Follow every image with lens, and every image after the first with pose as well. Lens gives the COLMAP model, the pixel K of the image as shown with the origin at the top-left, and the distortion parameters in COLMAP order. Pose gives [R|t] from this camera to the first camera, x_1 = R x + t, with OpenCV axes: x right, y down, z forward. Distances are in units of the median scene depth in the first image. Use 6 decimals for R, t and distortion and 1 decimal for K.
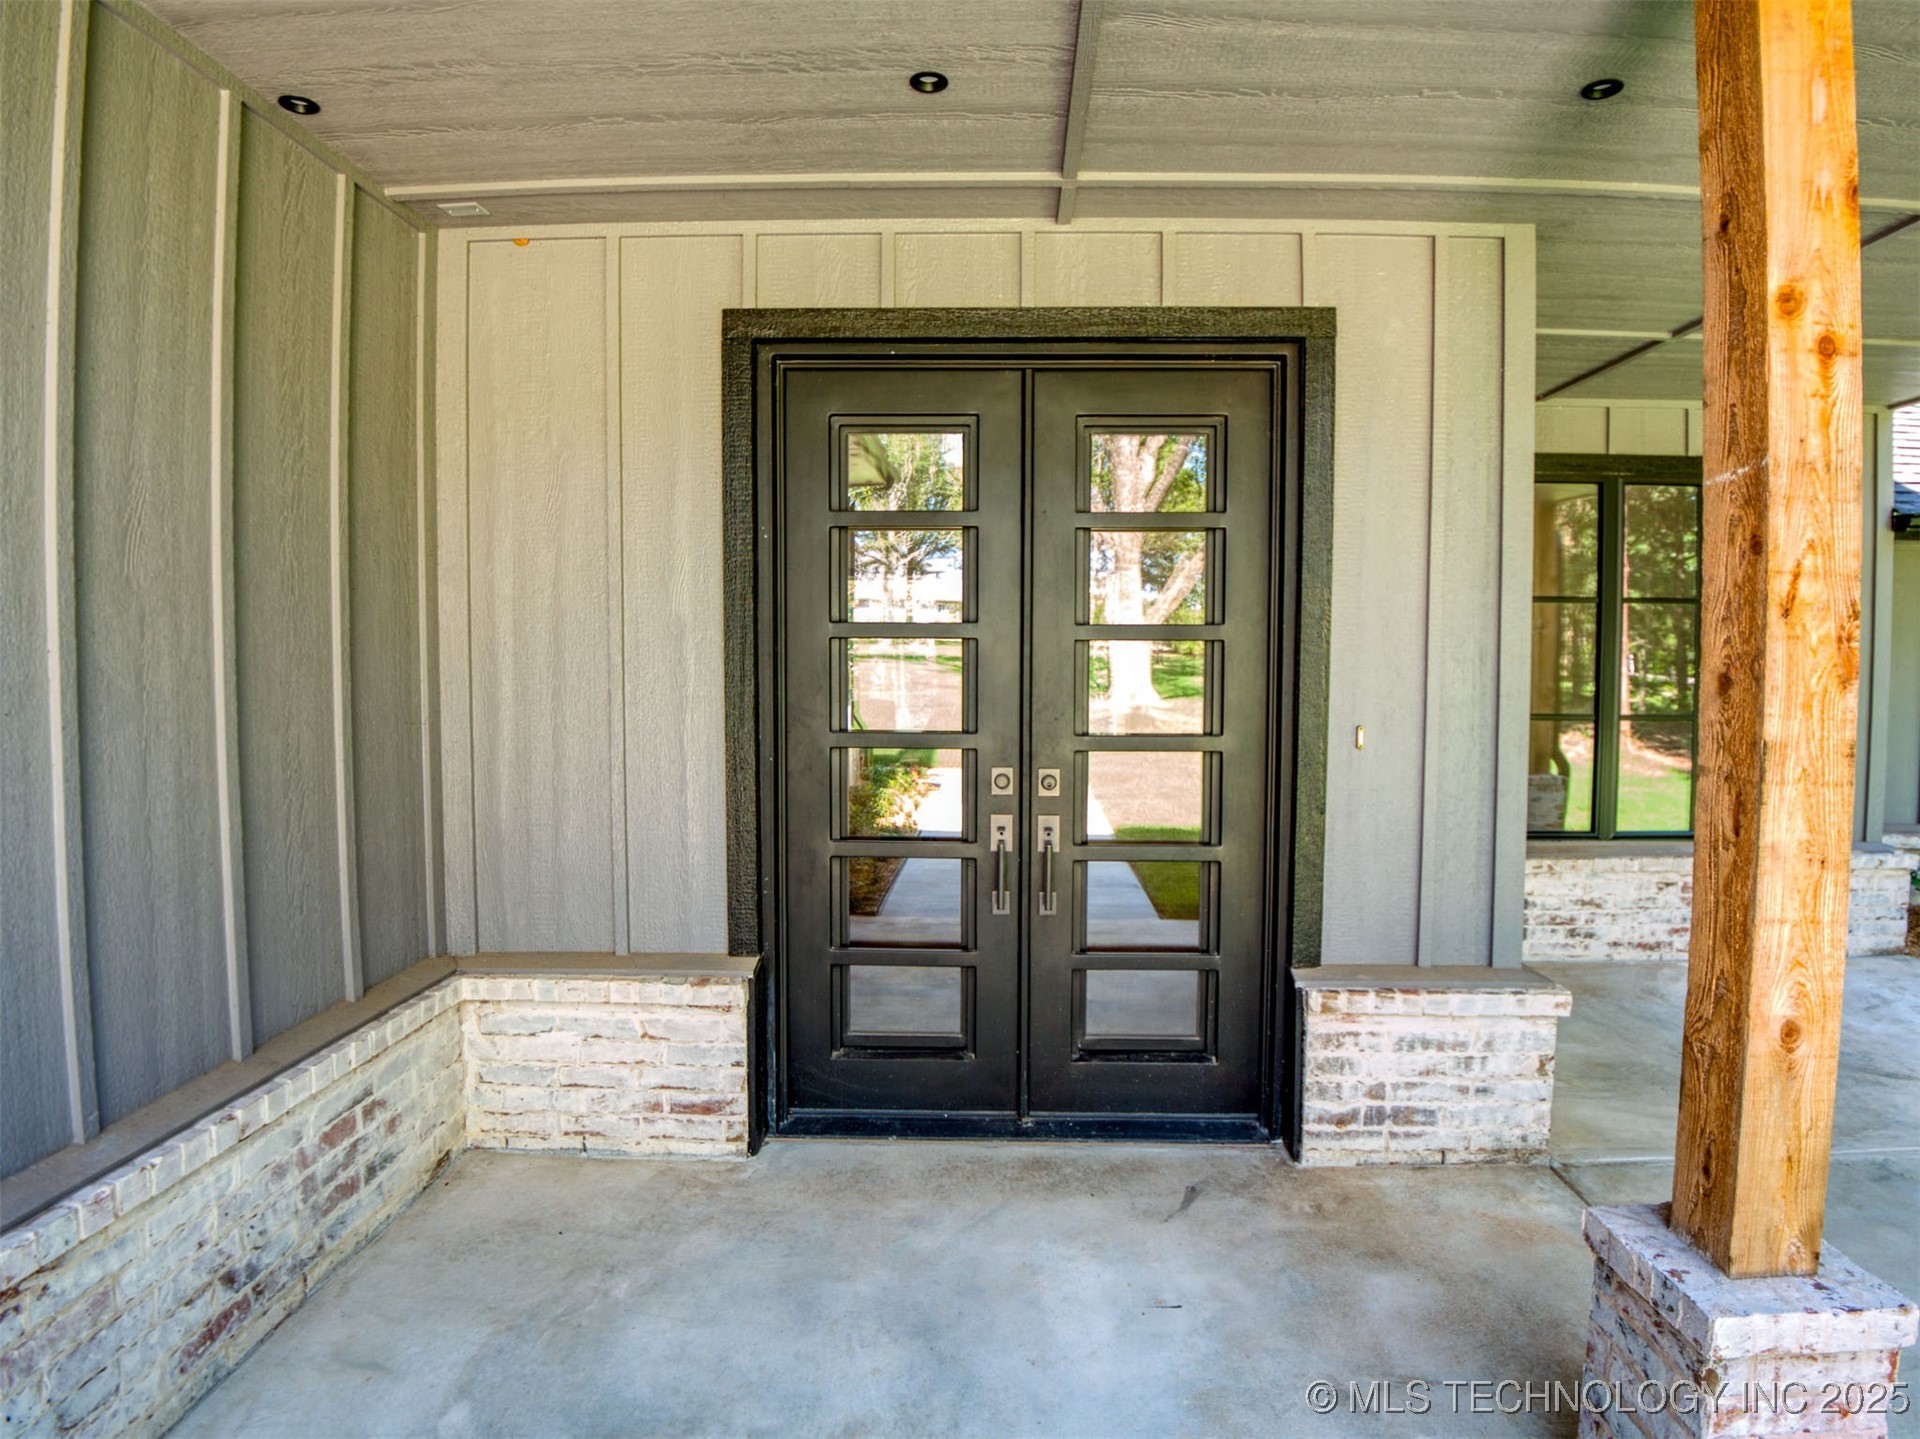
lens RADIAL K [[1016.9, 0, 977.4], [0, 1016.9, 702.2], [0, 0, 1]] dist [-0.058397, -0.001123]
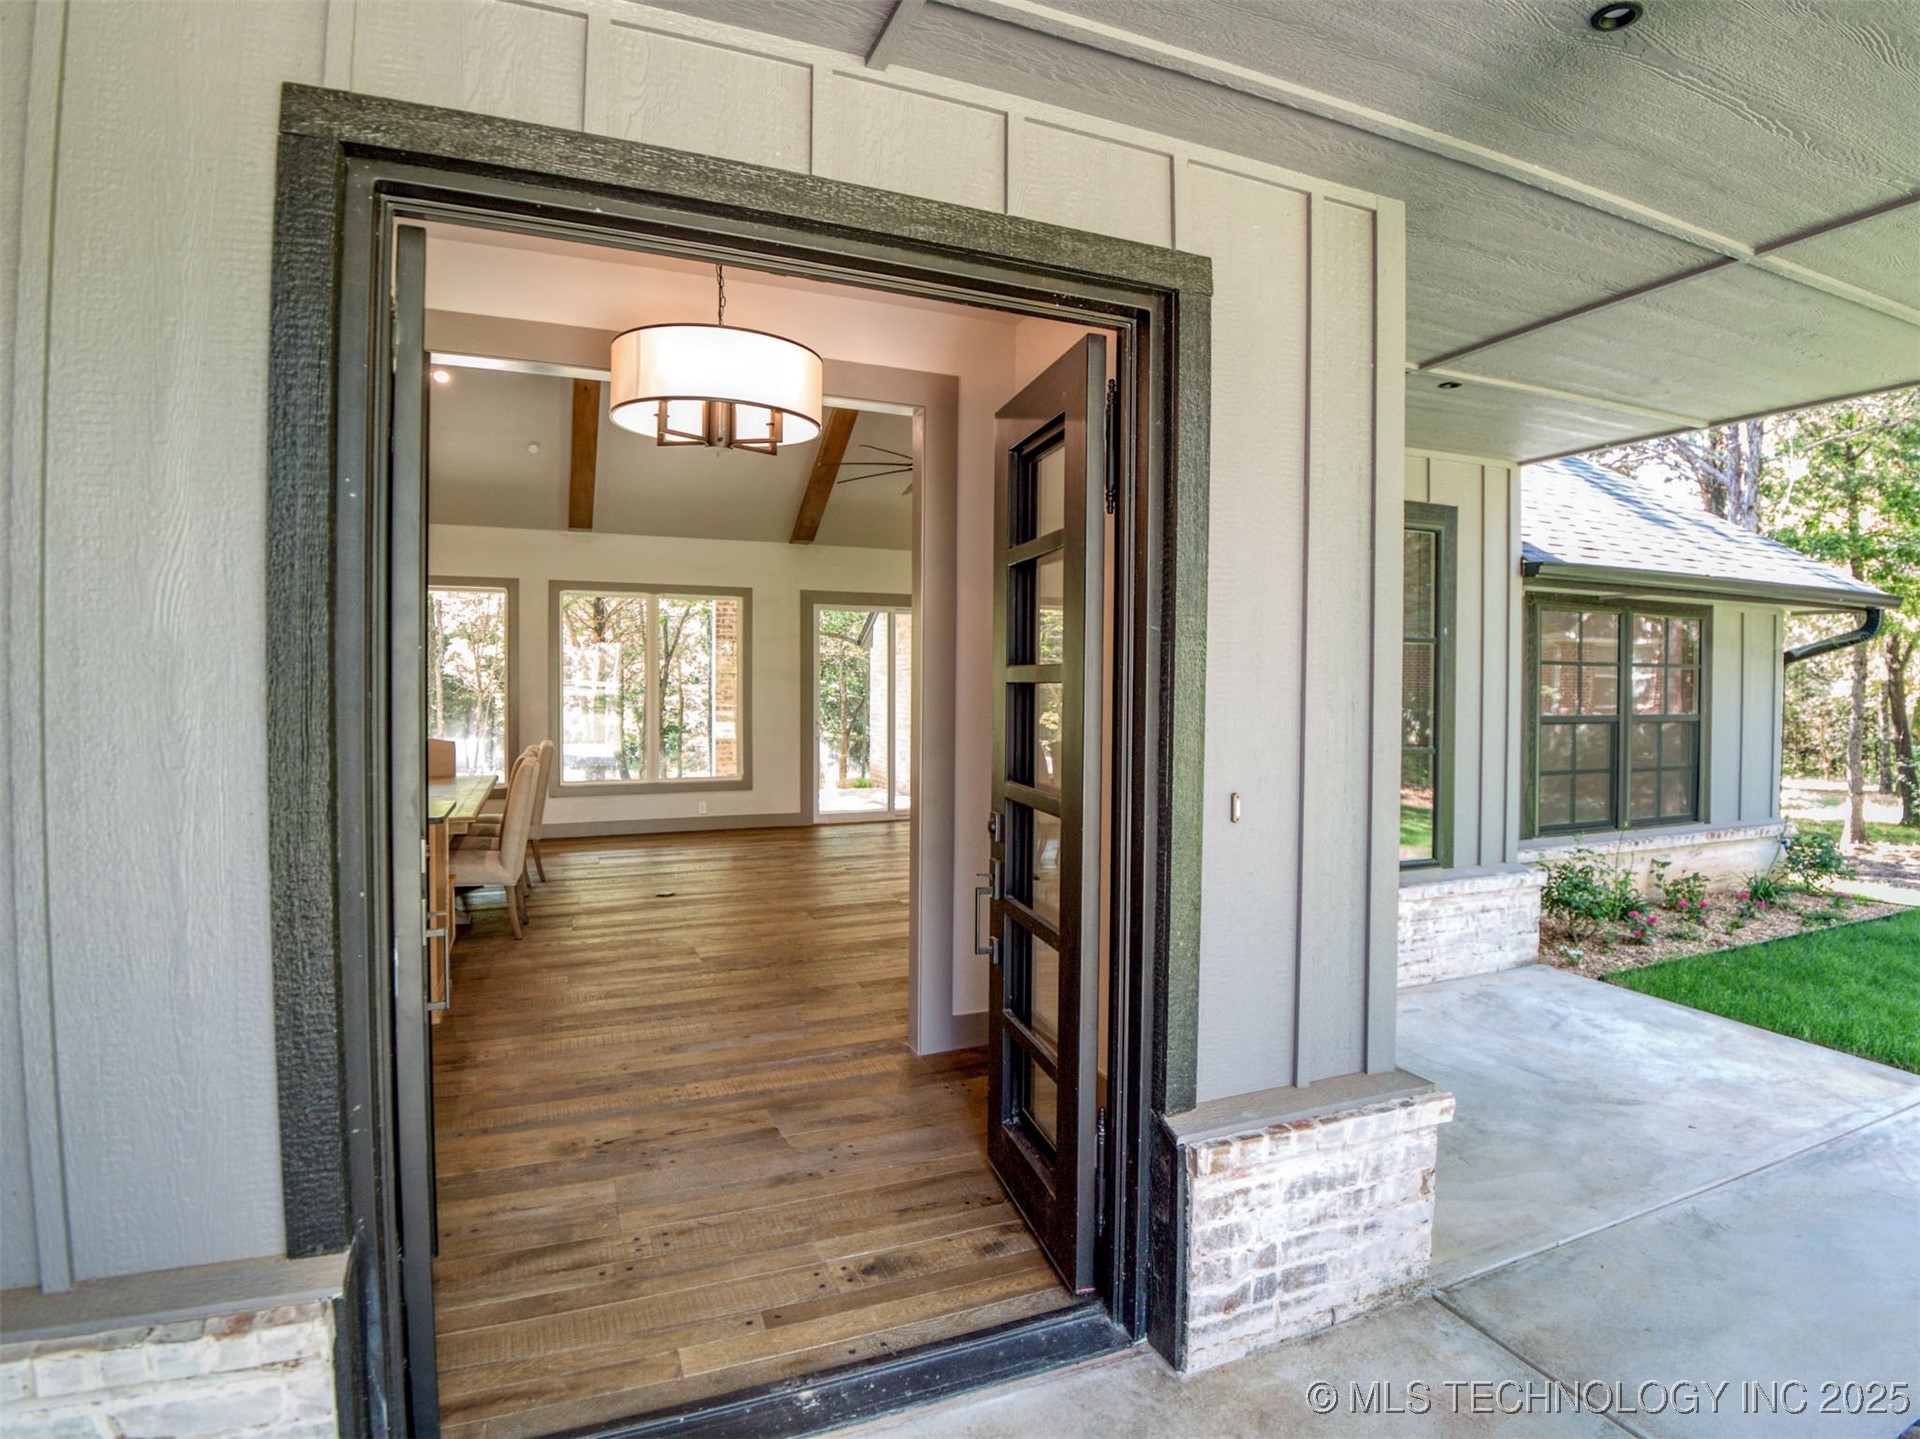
lens RADIAL K [[1016.9, 0, 990.7], [0, 1016.9, 698.1], [0, 0, 1]] dist [-0.058397, -0.001123]
pose [[0.903104, -0.003560, 0.429406, -0.131291], [0.015468, 0.999586, -0.024245, -0.034917], [-0.429143, 0.028538, 0.902786, 0.372473]]
